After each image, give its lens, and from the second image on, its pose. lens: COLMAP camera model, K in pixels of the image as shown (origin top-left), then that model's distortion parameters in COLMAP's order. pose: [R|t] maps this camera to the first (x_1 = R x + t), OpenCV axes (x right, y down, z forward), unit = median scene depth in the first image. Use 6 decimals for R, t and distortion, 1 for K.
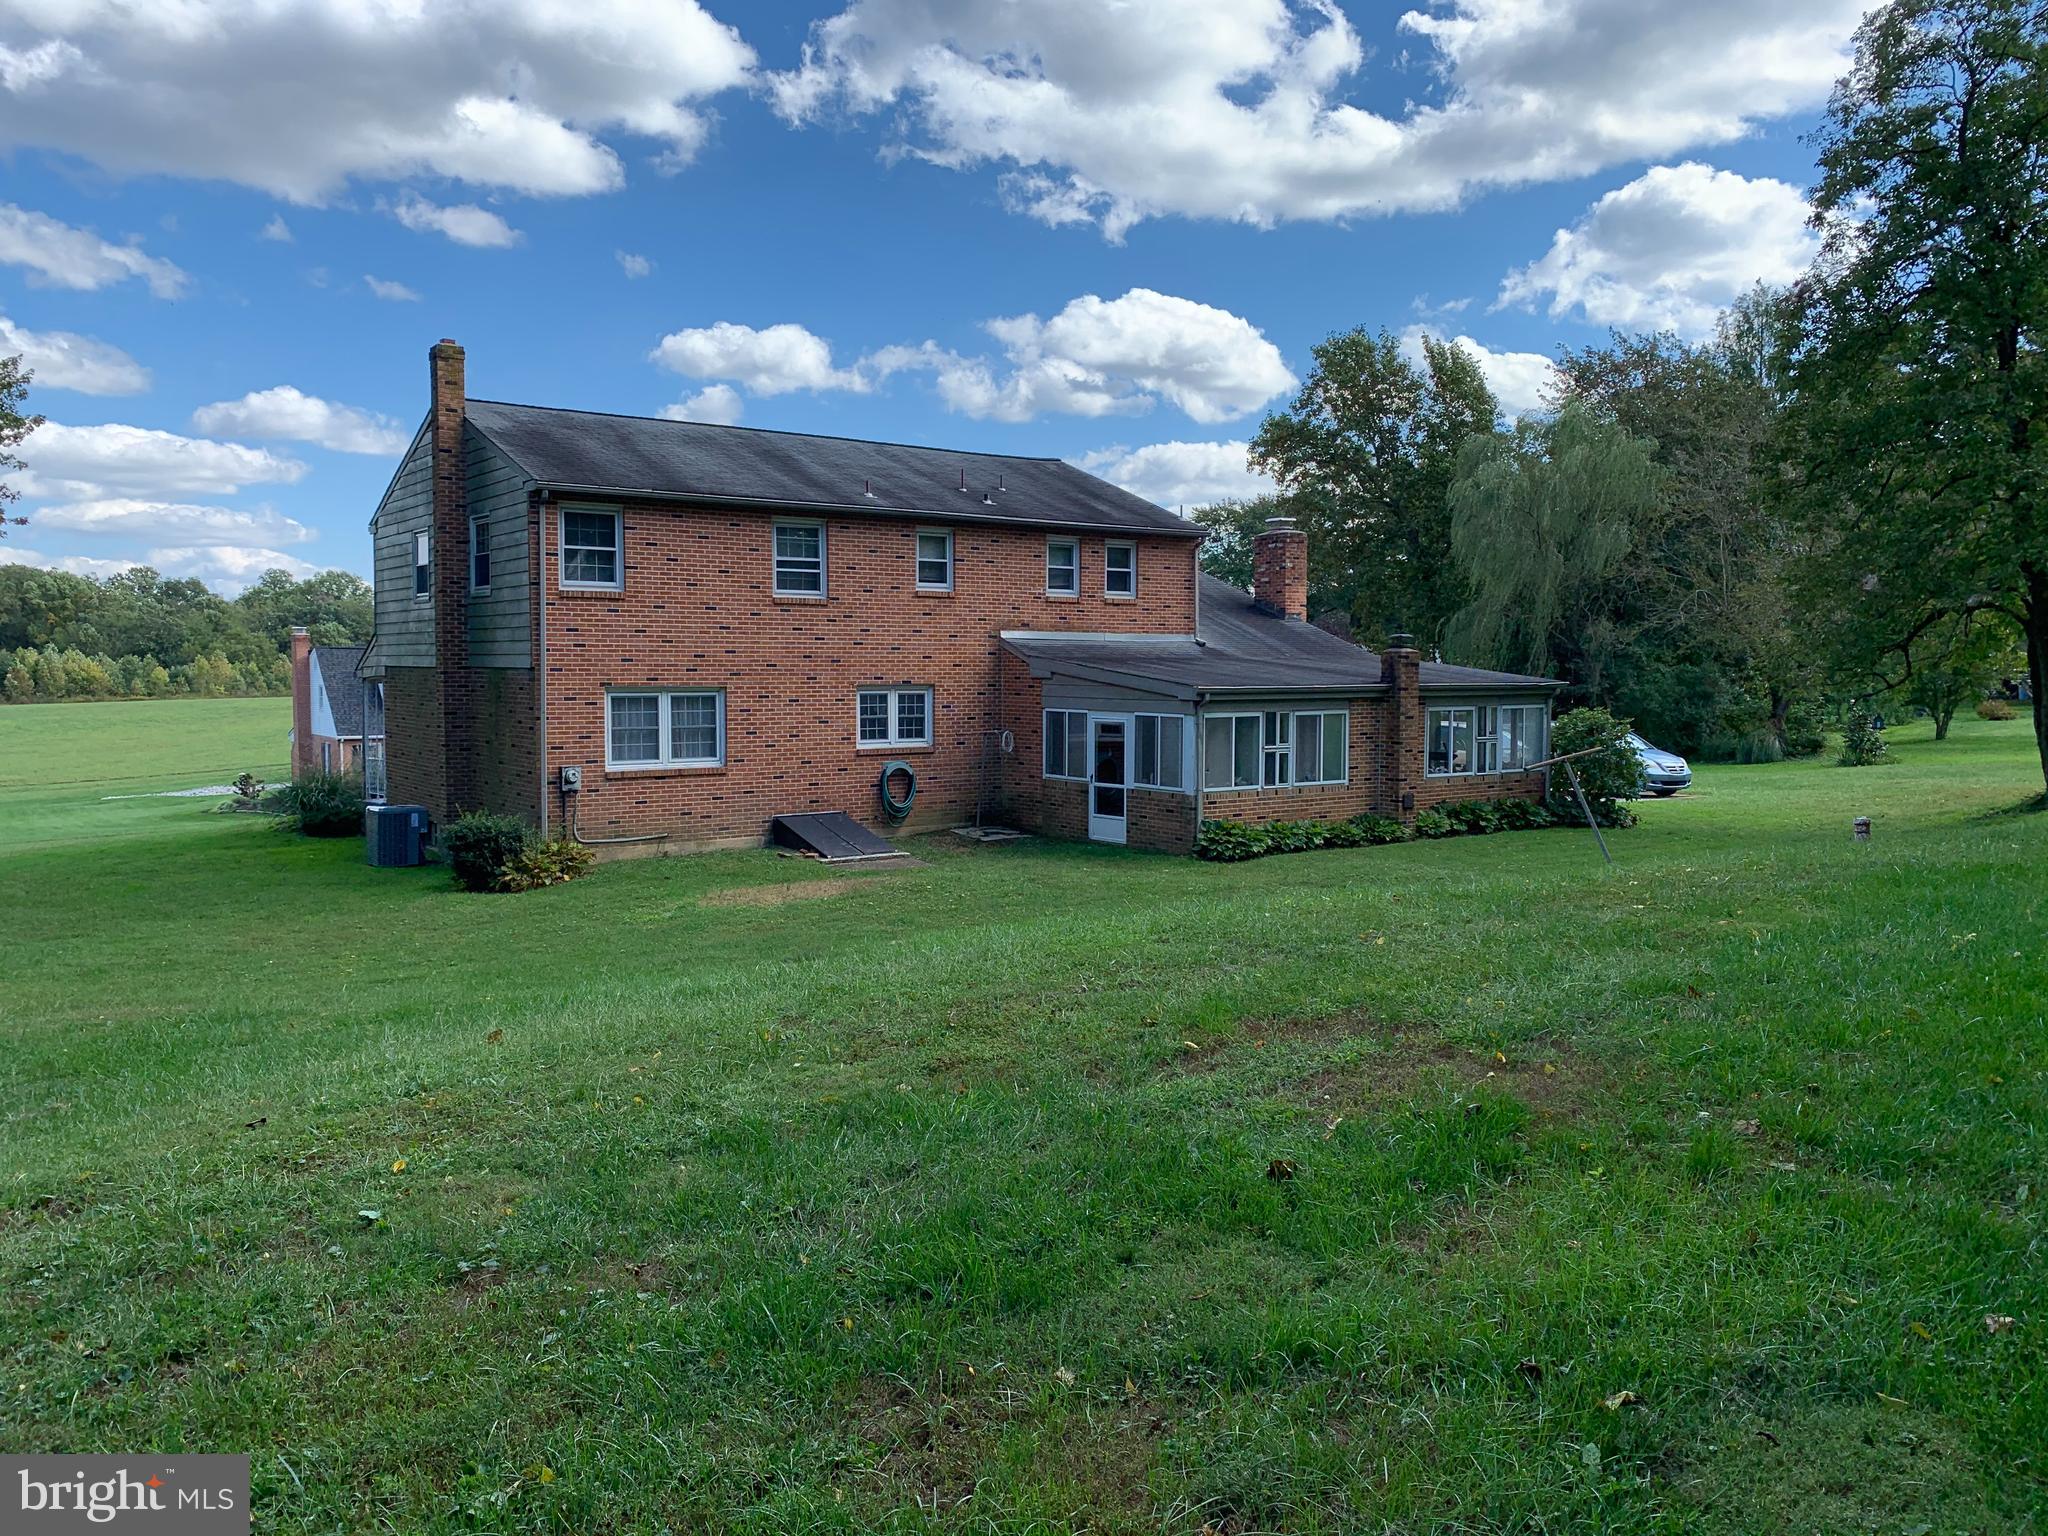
lens RADIAL K [[1572.3, 0, 1034.2], [0, 1572.3, 768.0], [0, 0, 1]] dist [0.105231, -0.170712]
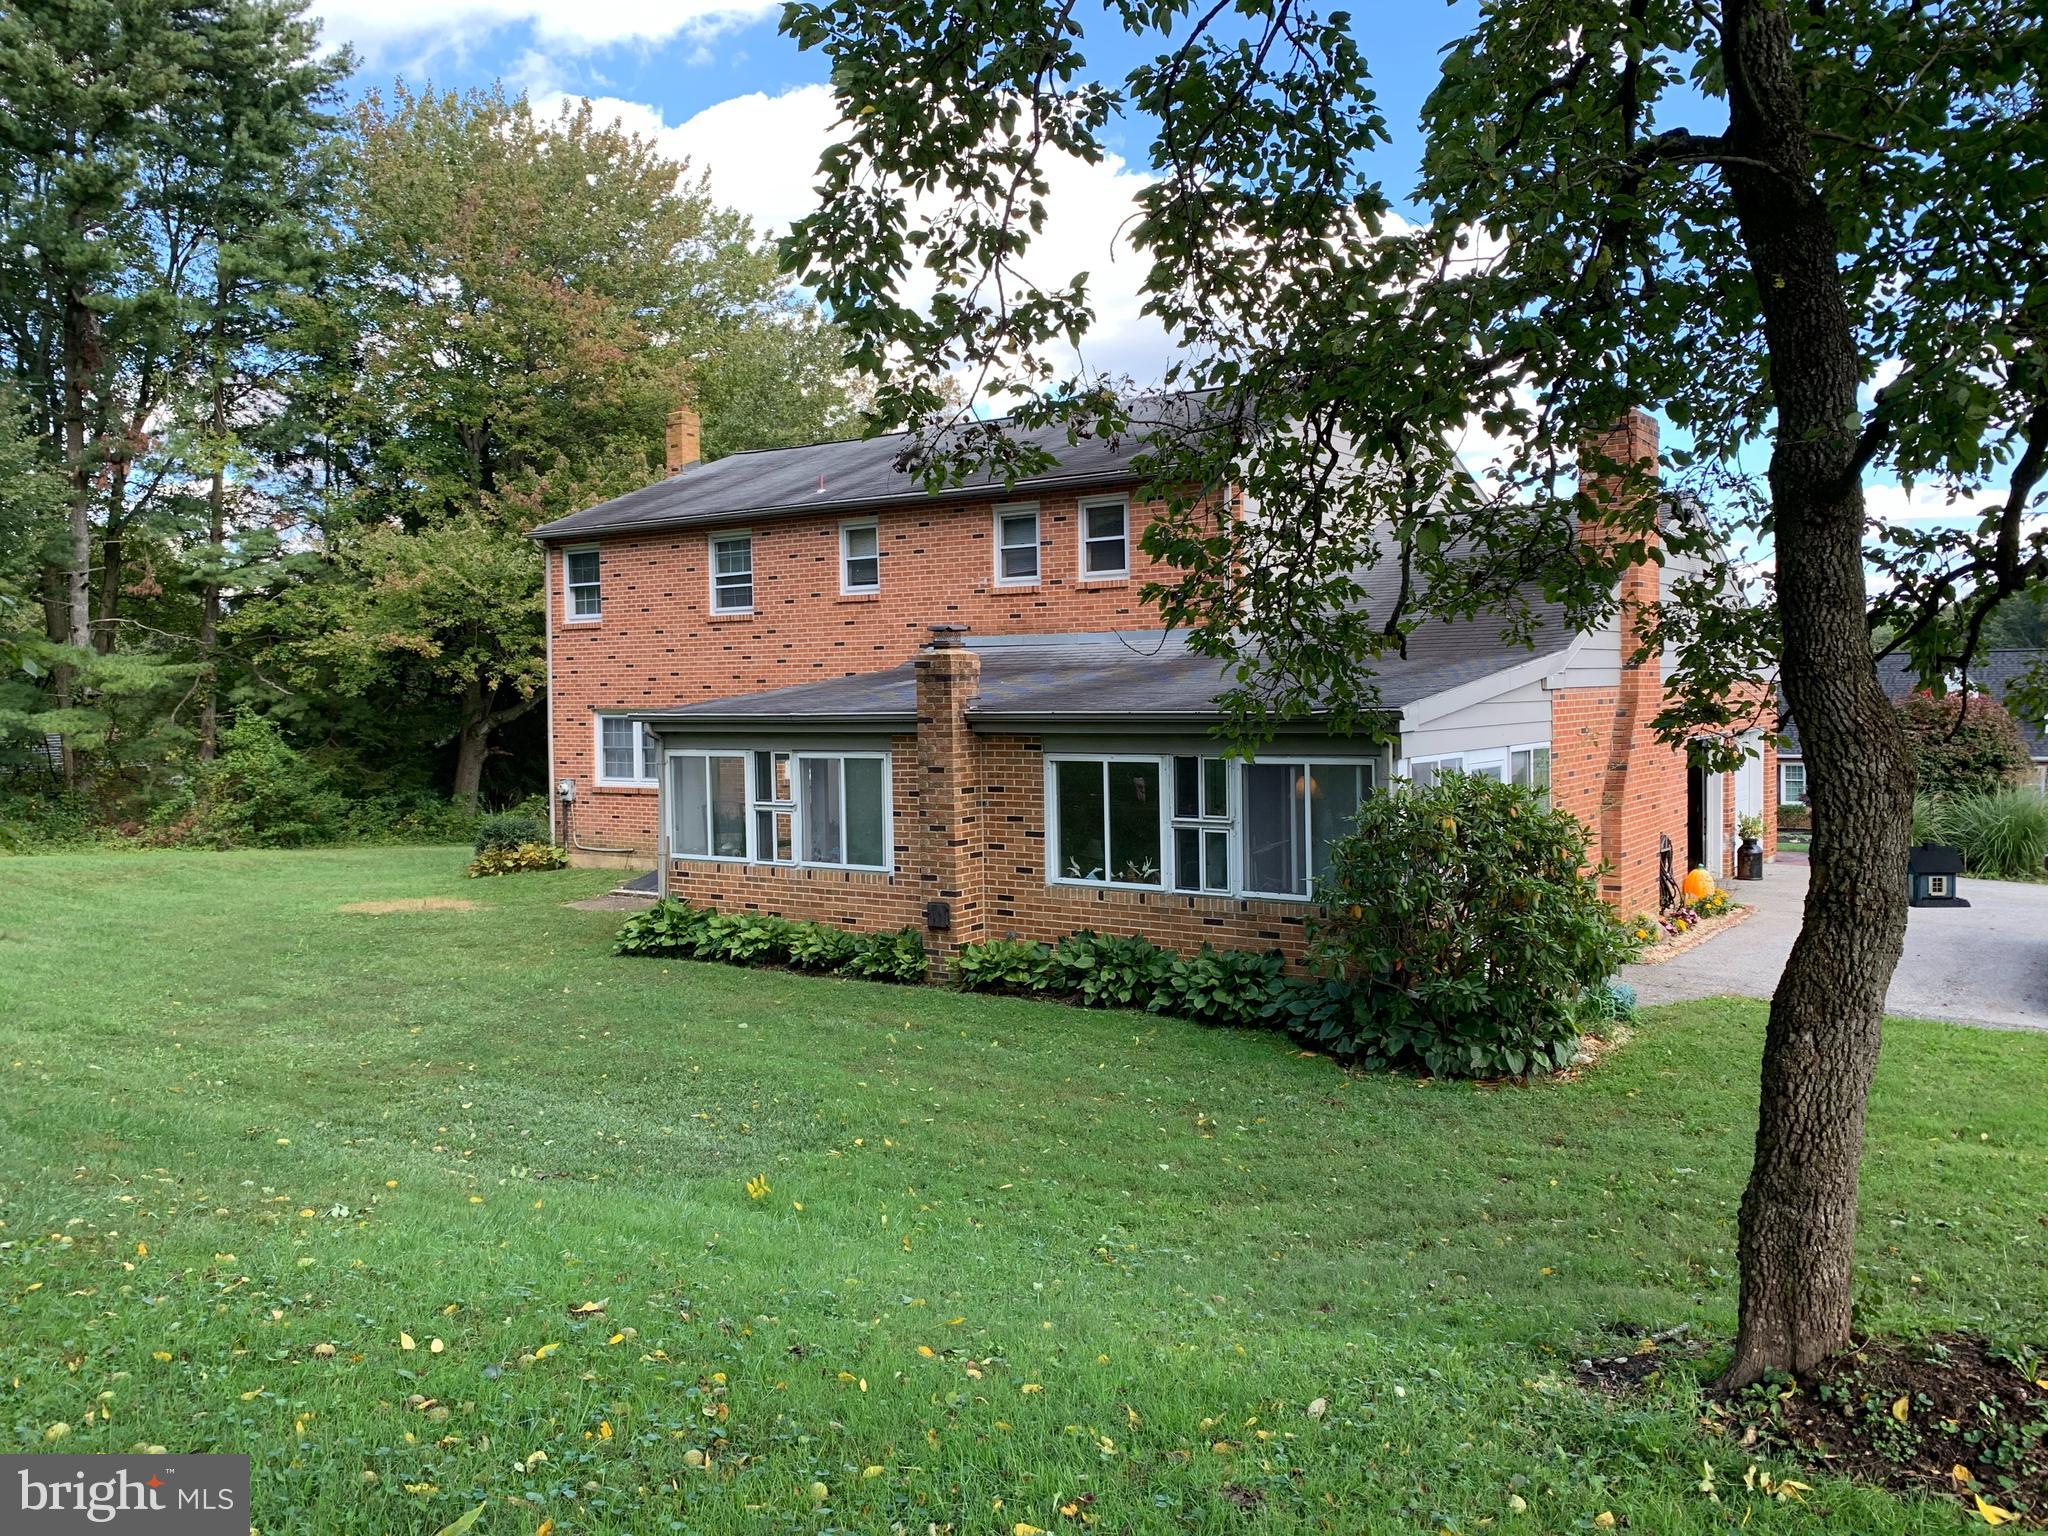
lens RADIAL K [[1572.3, 0, 1034.2], [0, 1572.3, 768.0], [0, 0, 1]] dist [0.105231, -0.170712]
pose [[0.268972, 0.035518, -0.962493, 0.798693], [-0.059852, 0.998005, 0.020103, -0.046299], [0.961287, 0.052200, 0.270561, 0.915097]]
